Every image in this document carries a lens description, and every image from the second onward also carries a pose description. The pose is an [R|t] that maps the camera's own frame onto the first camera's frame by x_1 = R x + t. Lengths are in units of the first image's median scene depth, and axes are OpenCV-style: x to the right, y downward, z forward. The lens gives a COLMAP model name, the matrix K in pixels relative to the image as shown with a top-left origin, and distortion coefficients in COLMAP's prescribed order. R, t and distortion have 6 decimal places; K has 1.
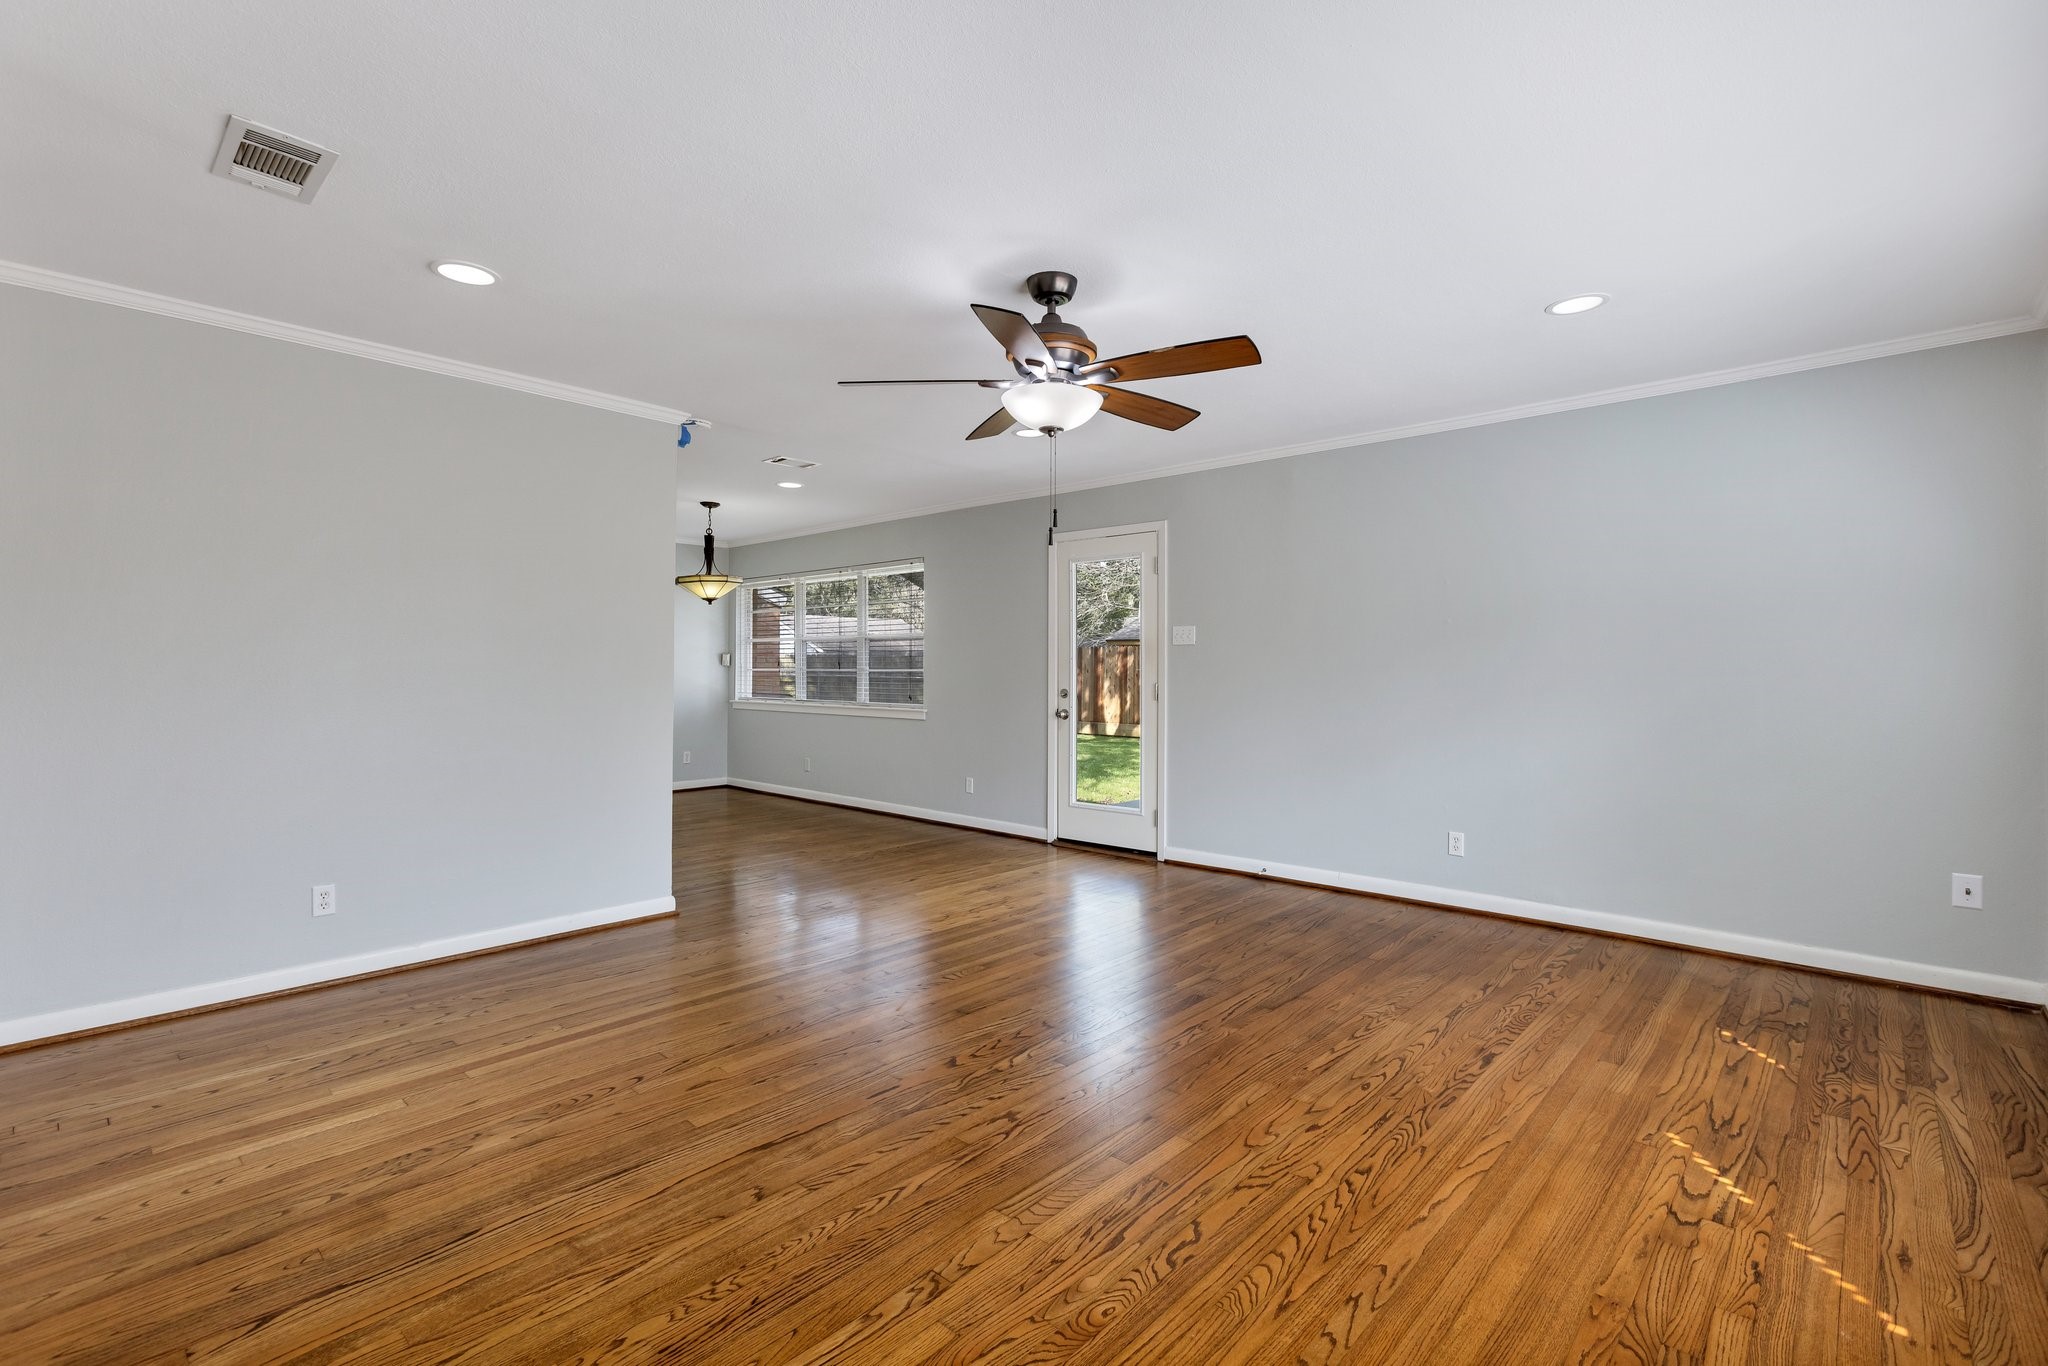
lens RADIAL K [[925.9, 0, 1020.2], [0, 925.9, 674.6], [0, 0, 1]] dist [0.002684, 0.000215]
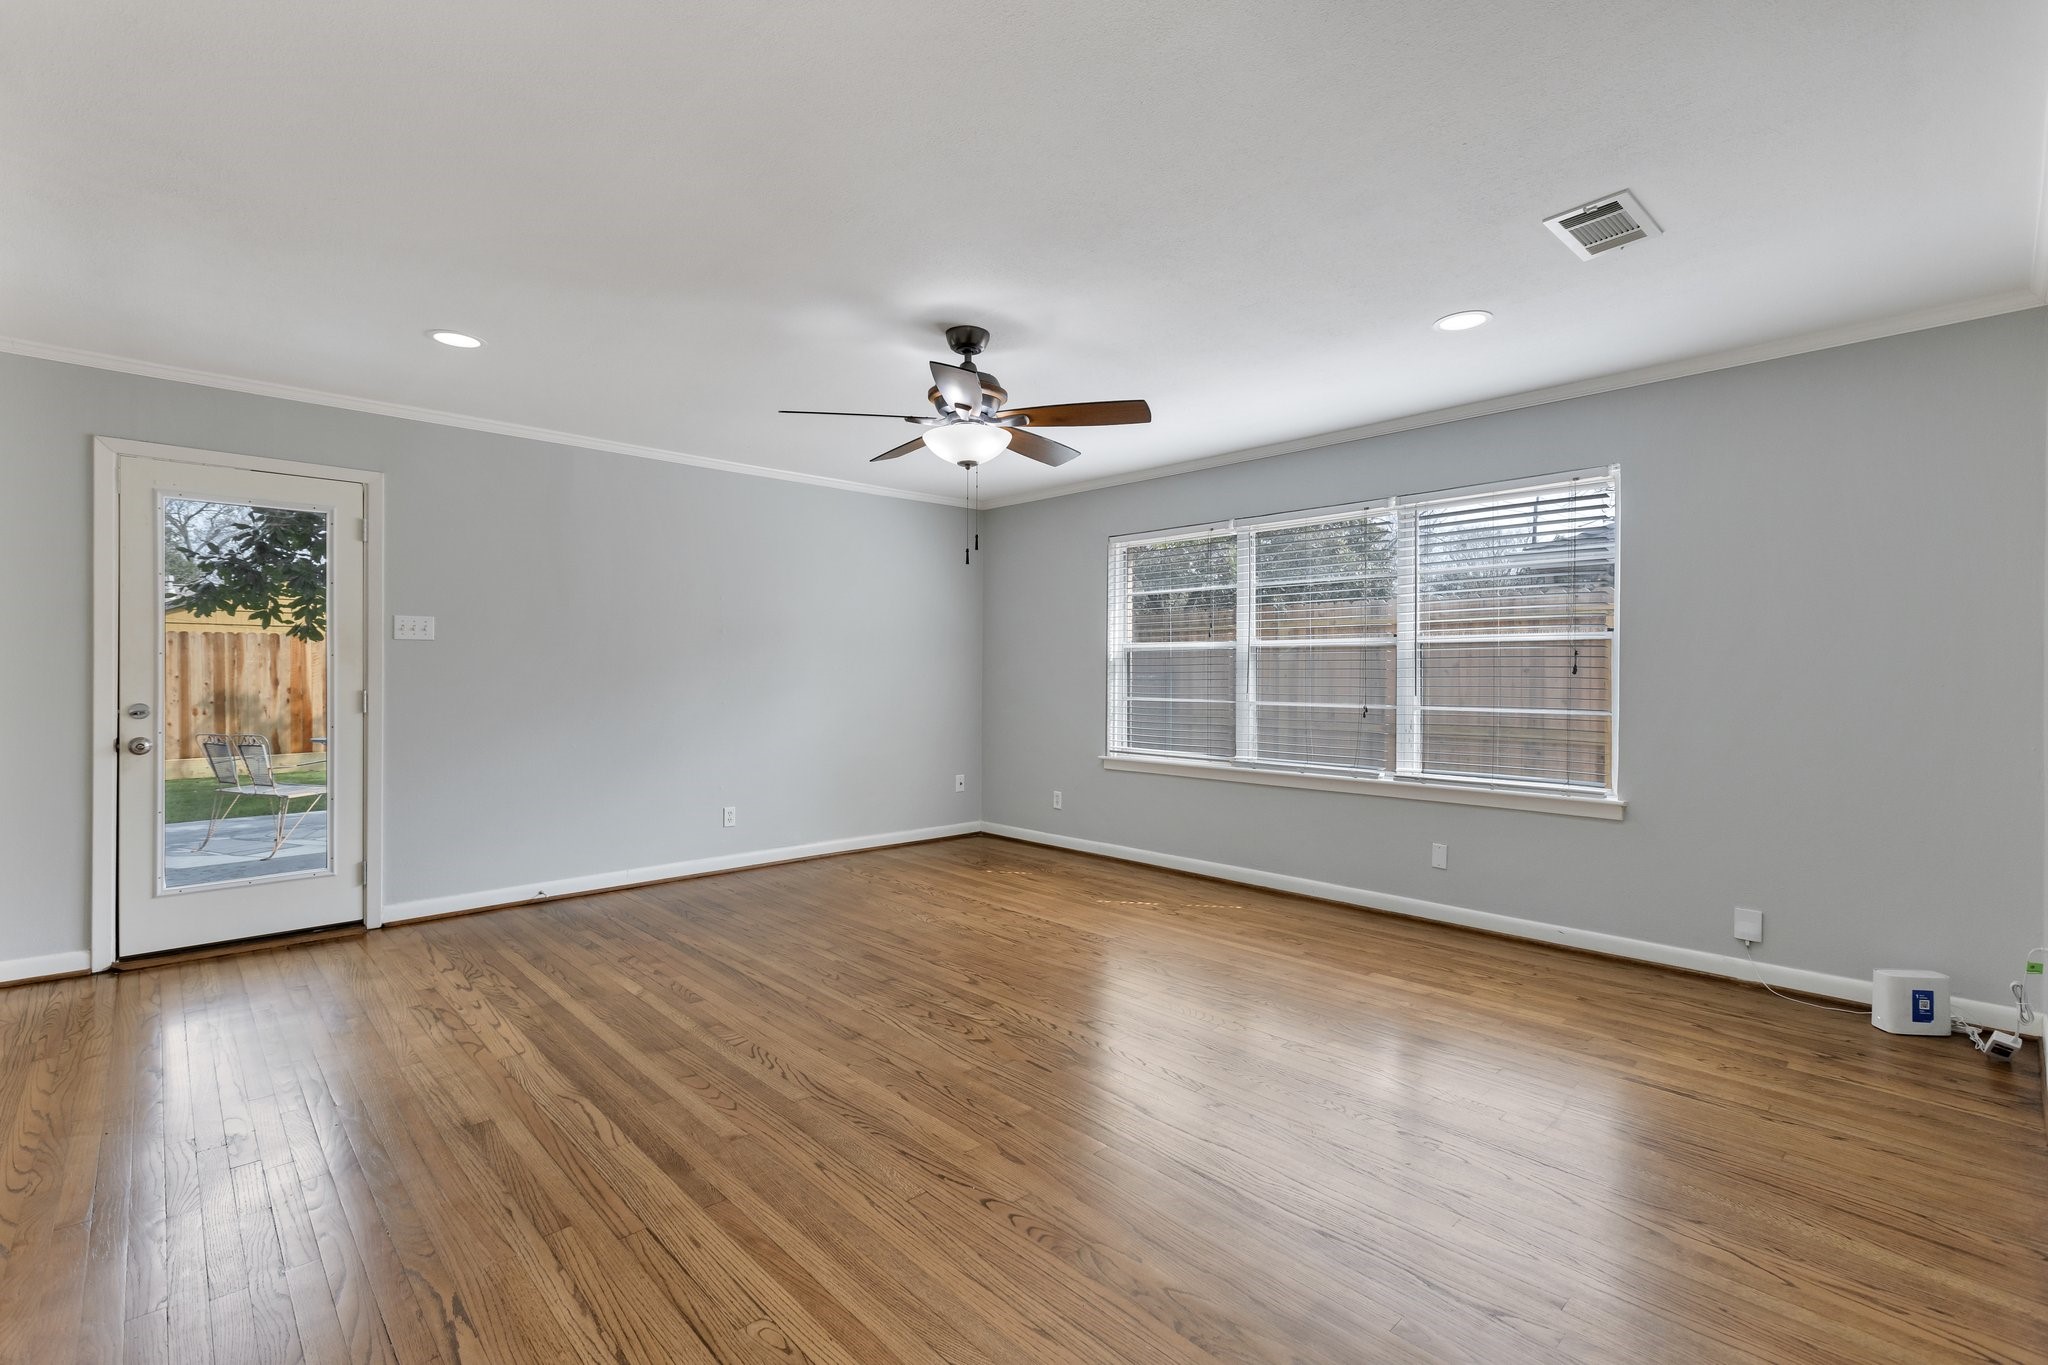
lens RADIAL K [[925.9, 0, 1020.2], [0, 925.9, 674.1], [0, 0, 1]] dist [0.002684, 0.000215]
pose [[0.060116, -0.002836, 0.998187, -0.894805], [0.001260, 0.999995, 0.002766, -0.007000], [-0.998191, 0.001092, 0.060120, 0.698124]]
